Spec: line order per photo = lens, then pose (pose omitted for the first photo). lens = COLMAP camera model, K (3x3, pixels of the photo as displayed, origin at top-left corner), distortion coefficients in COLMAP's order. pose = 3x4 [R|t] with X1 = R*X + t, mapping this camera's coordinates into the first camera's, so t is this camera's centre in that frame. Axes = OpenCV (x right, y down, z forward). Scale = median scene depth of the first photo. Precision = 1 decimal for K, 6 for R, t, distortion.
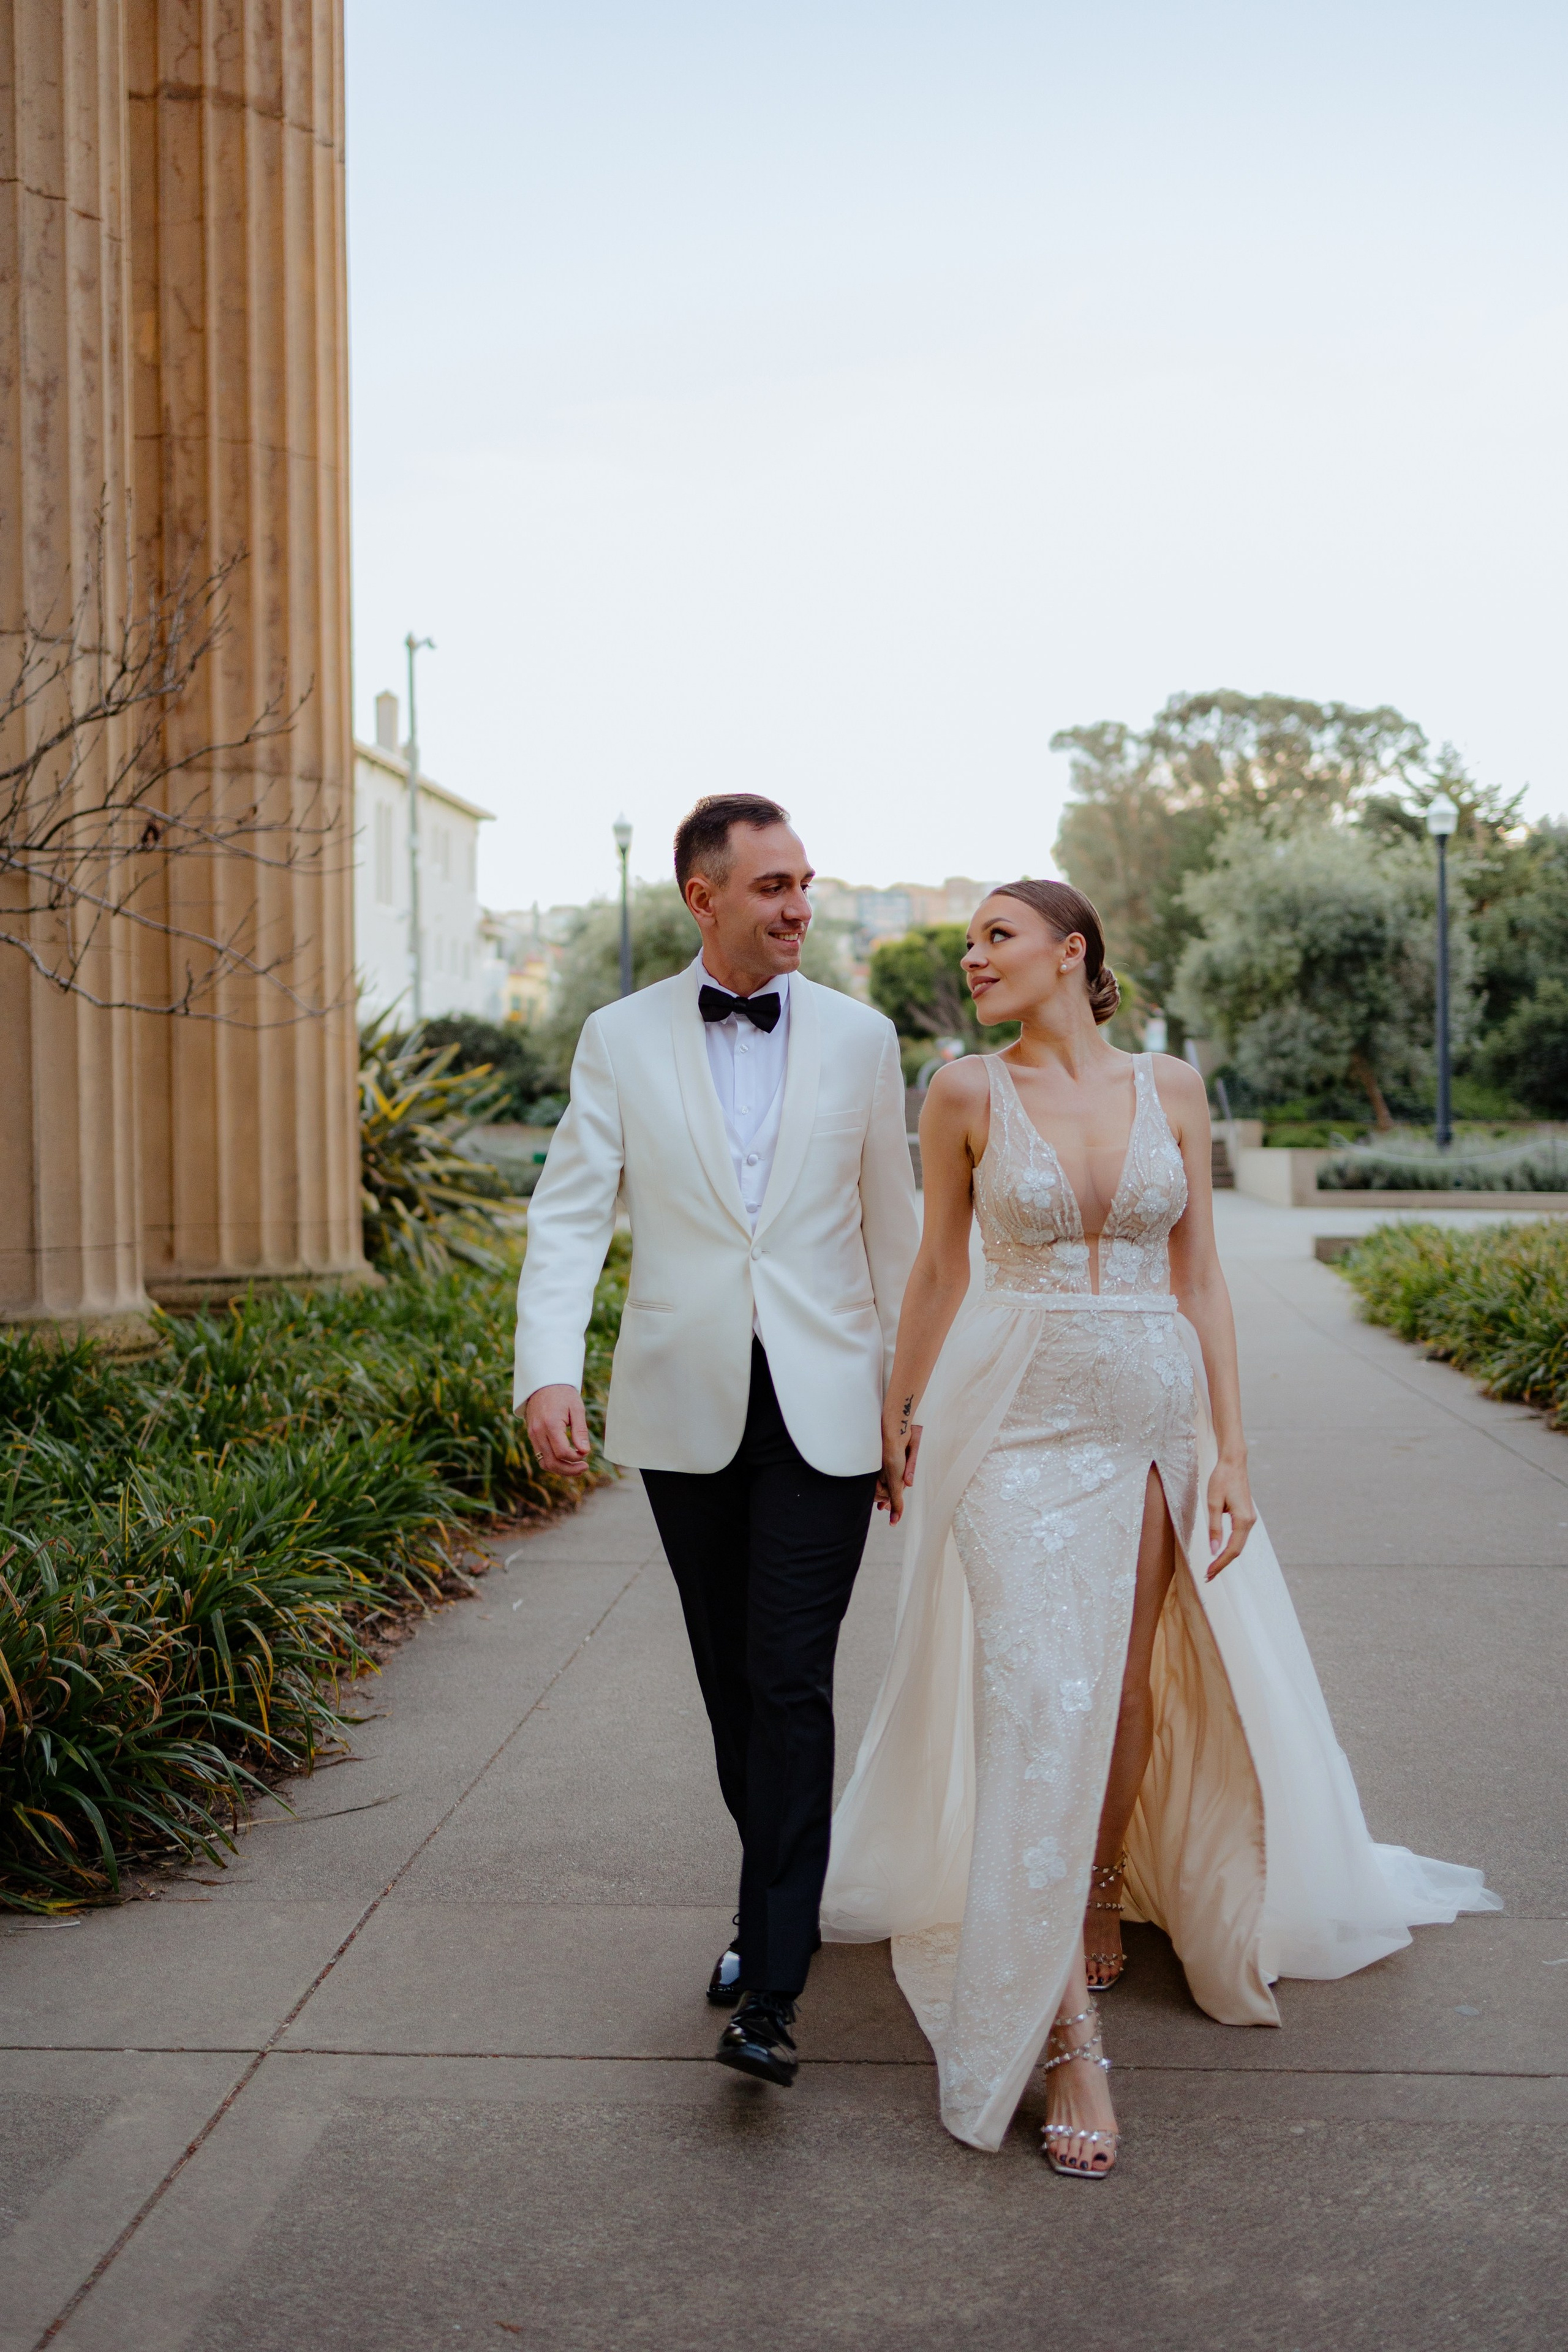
lens RADIAL K [[2351.9, 0, 740.5], [0, 2351.9, 1181.9], [0, 0, 1]] dist [0.008750, -0.008487]
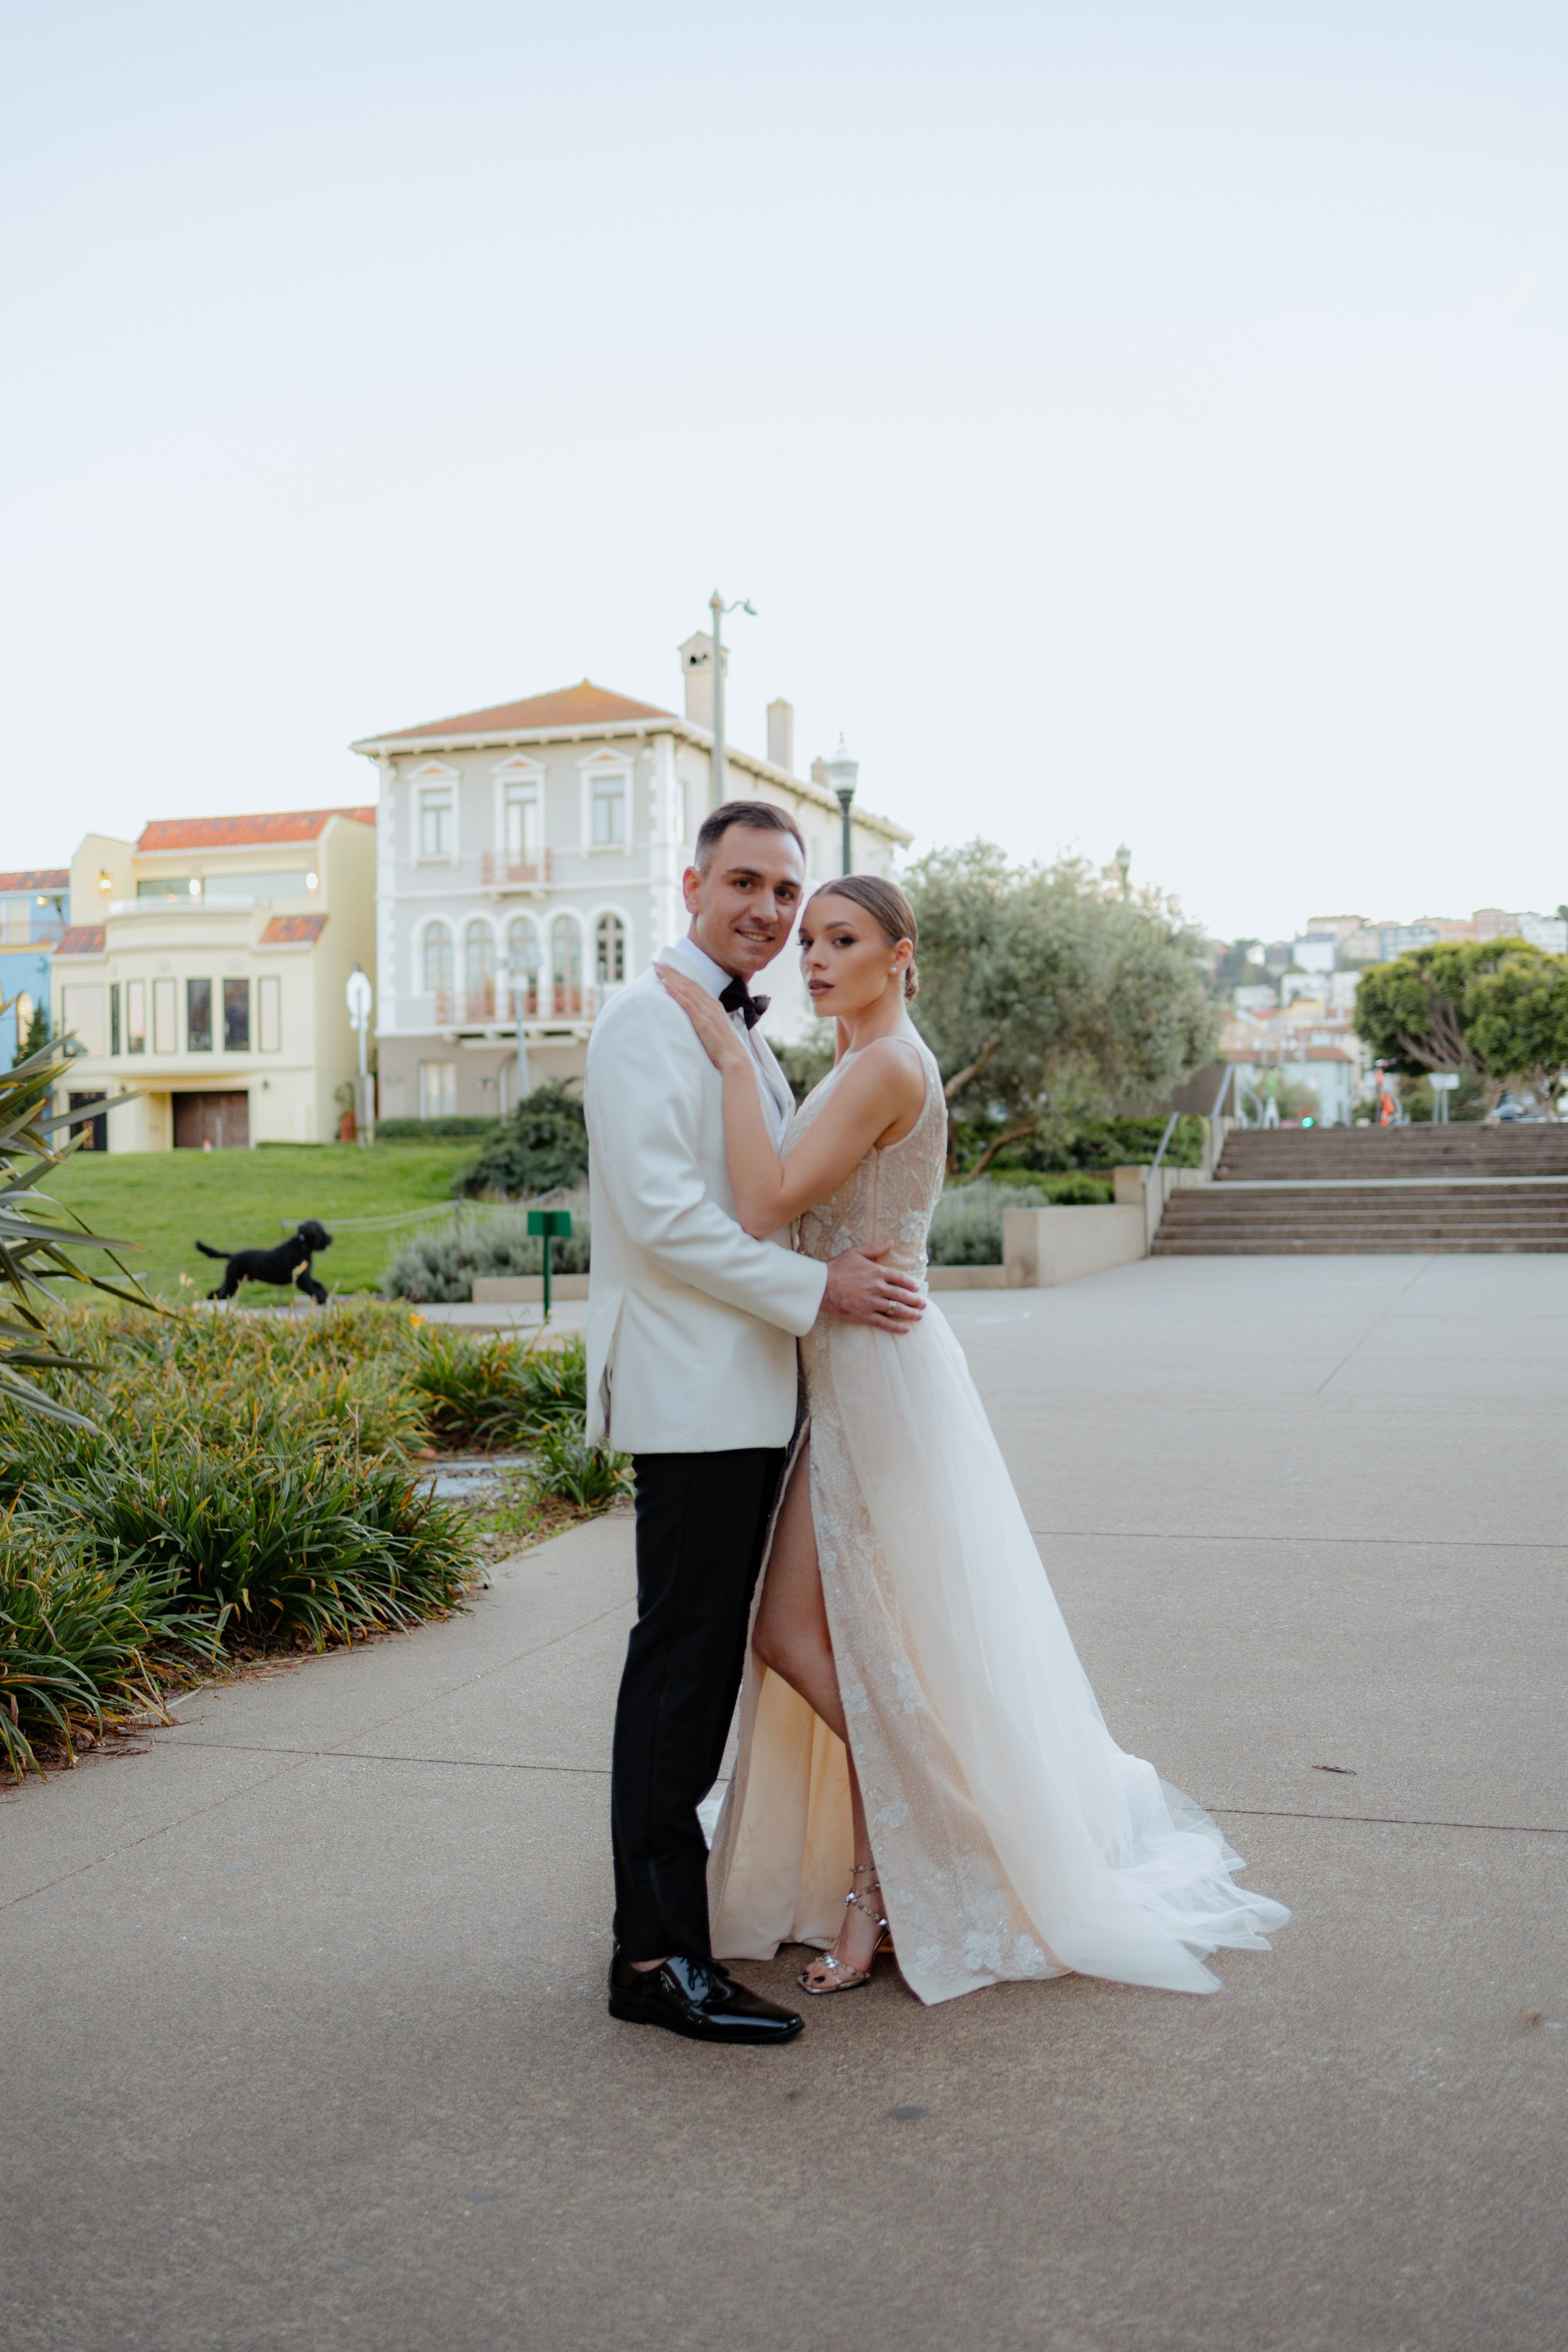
lens RADIAL K [[2315.0, 0, 790.6], [0, 2315.0, 1184.1], [0, 0, 1]] dist [-0.013143, -0.012922]
pose [[0.978363, -0.009698, -0.206670, 0.074982], [0.005274, 0.999745, -0.021948, -0.003485], [0.206831, 0.020383, 0.978164, 0.268174]]
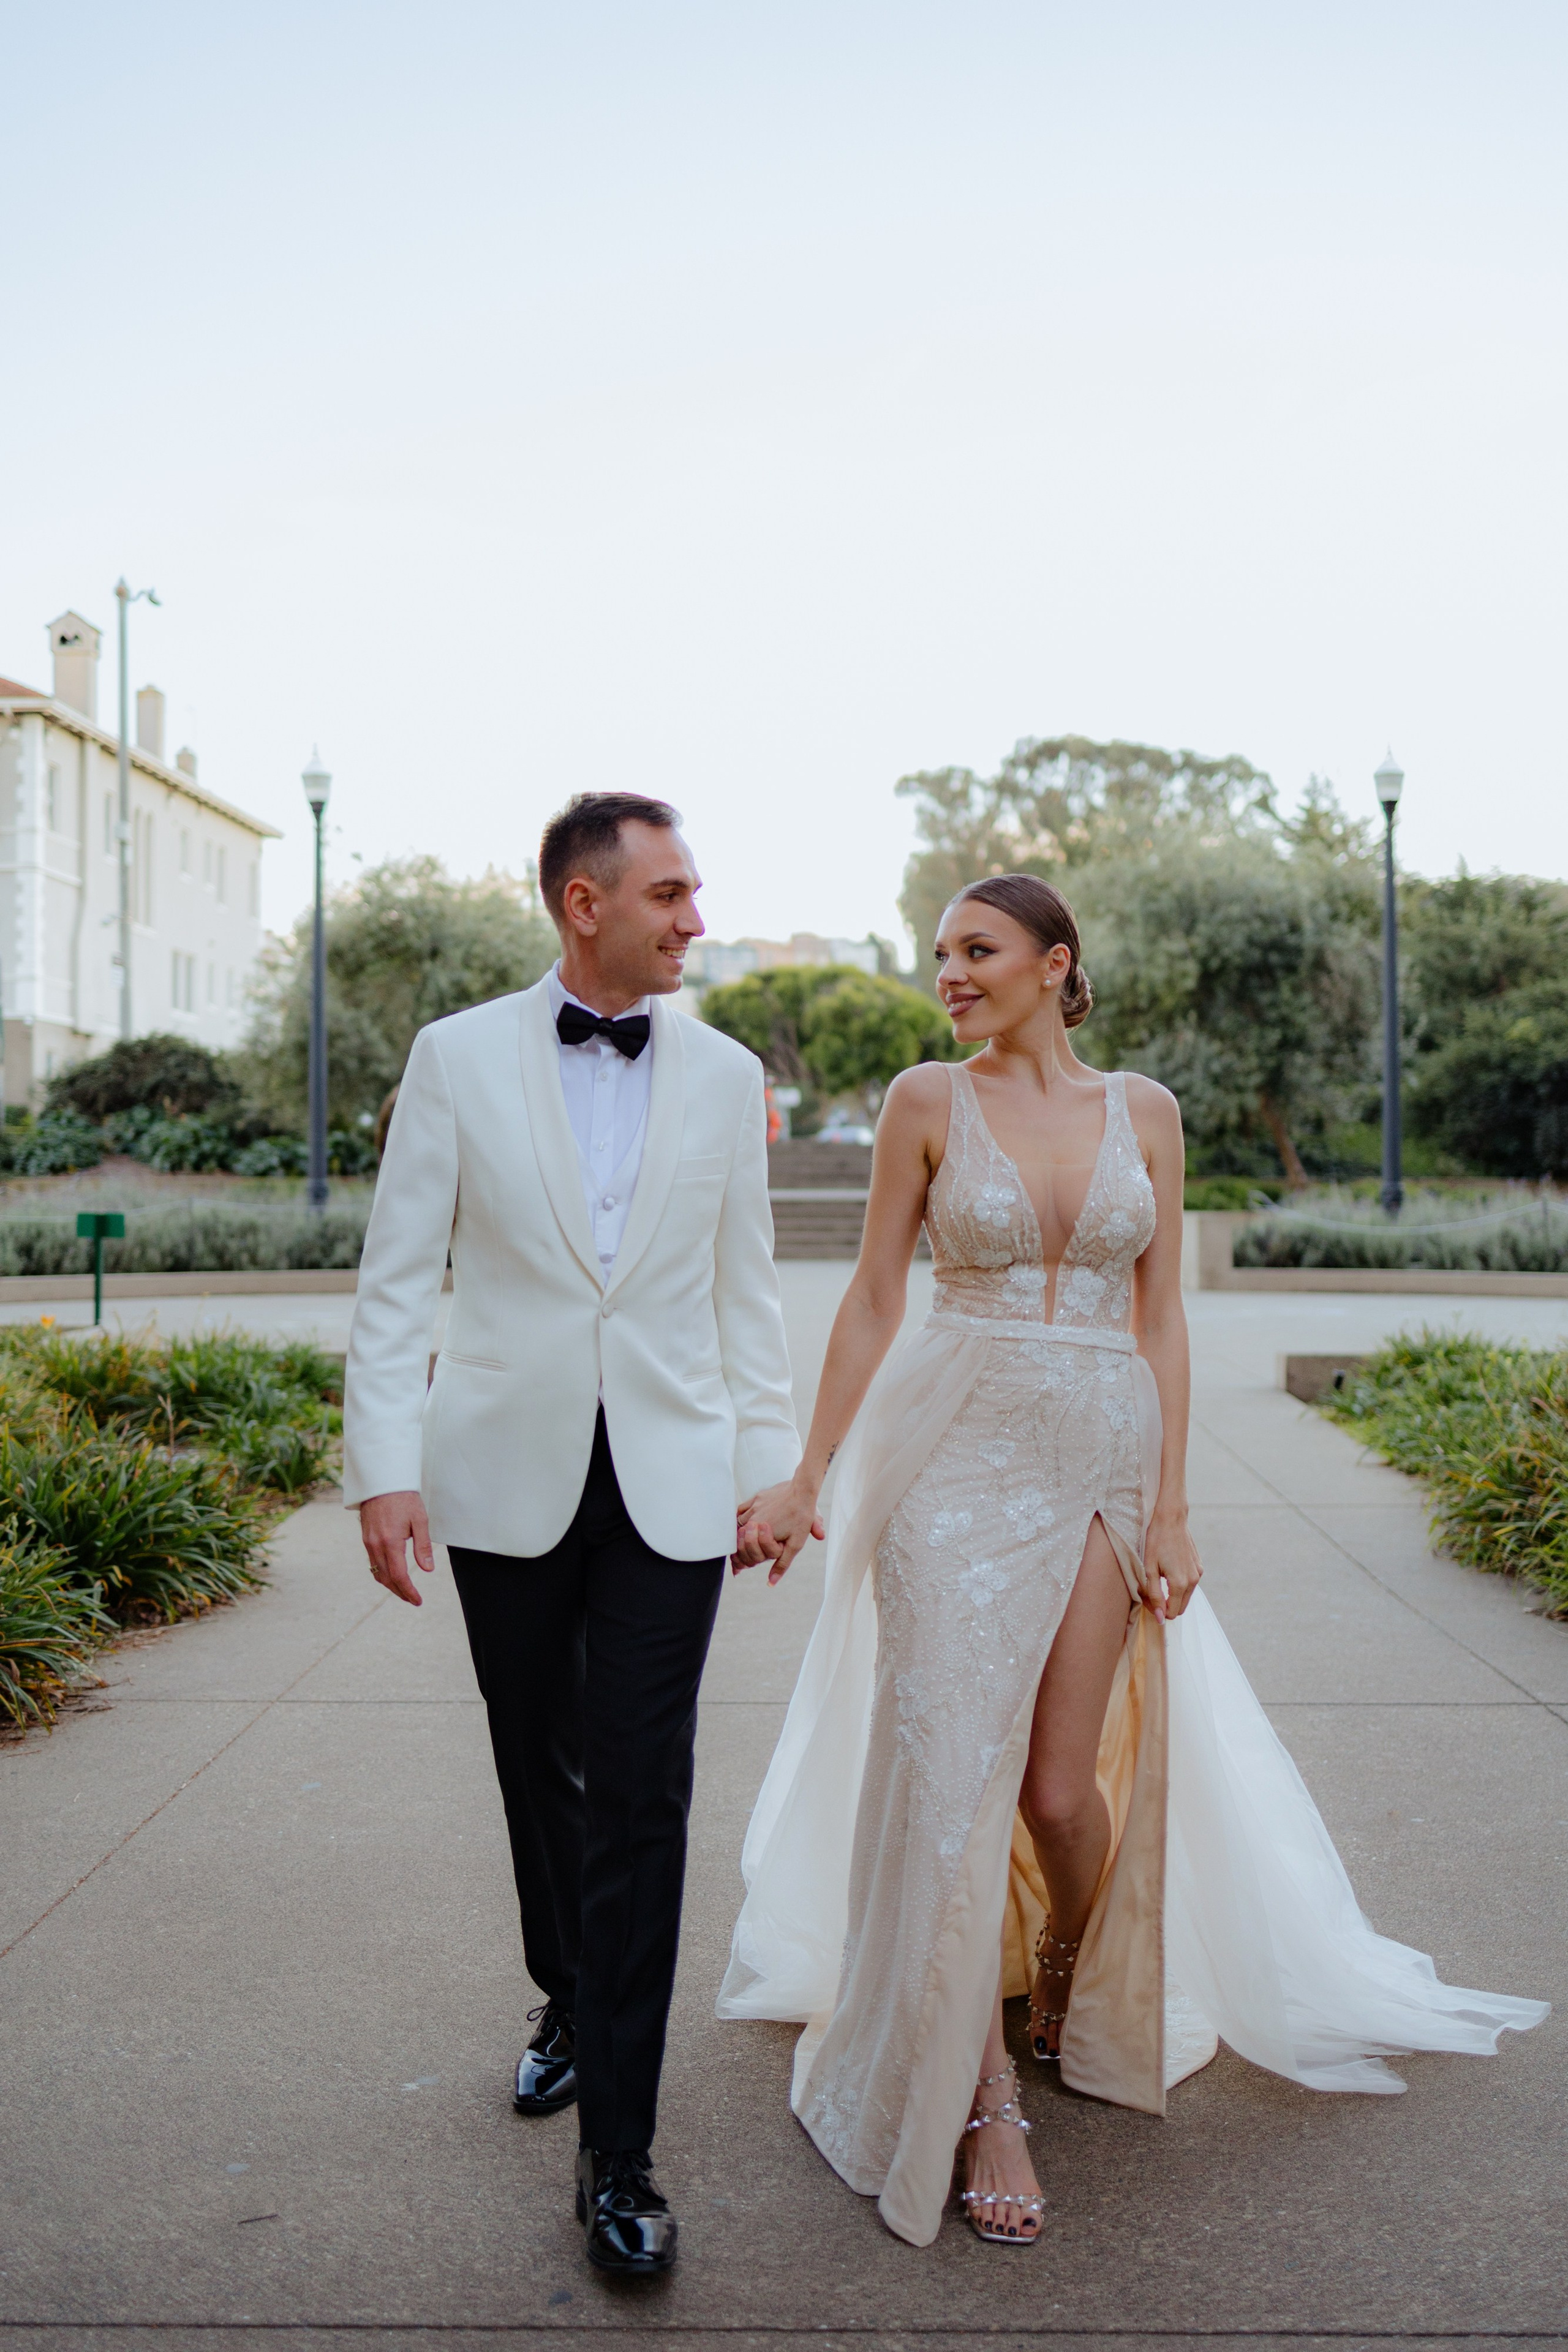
lens RADIAL K [[2315.0, 0, 790.6], [0, 2315.0, 1184.1], [0, 0, 1]] dist [-0.013143, -0.012922]
pose [[0.996331, 0.007850, 0.085227, 0.035399], [-0.005907, 0.999717, -0.023031, -0.004295], [-0.085384, 0.022443, 0.996095, 0.235398]]
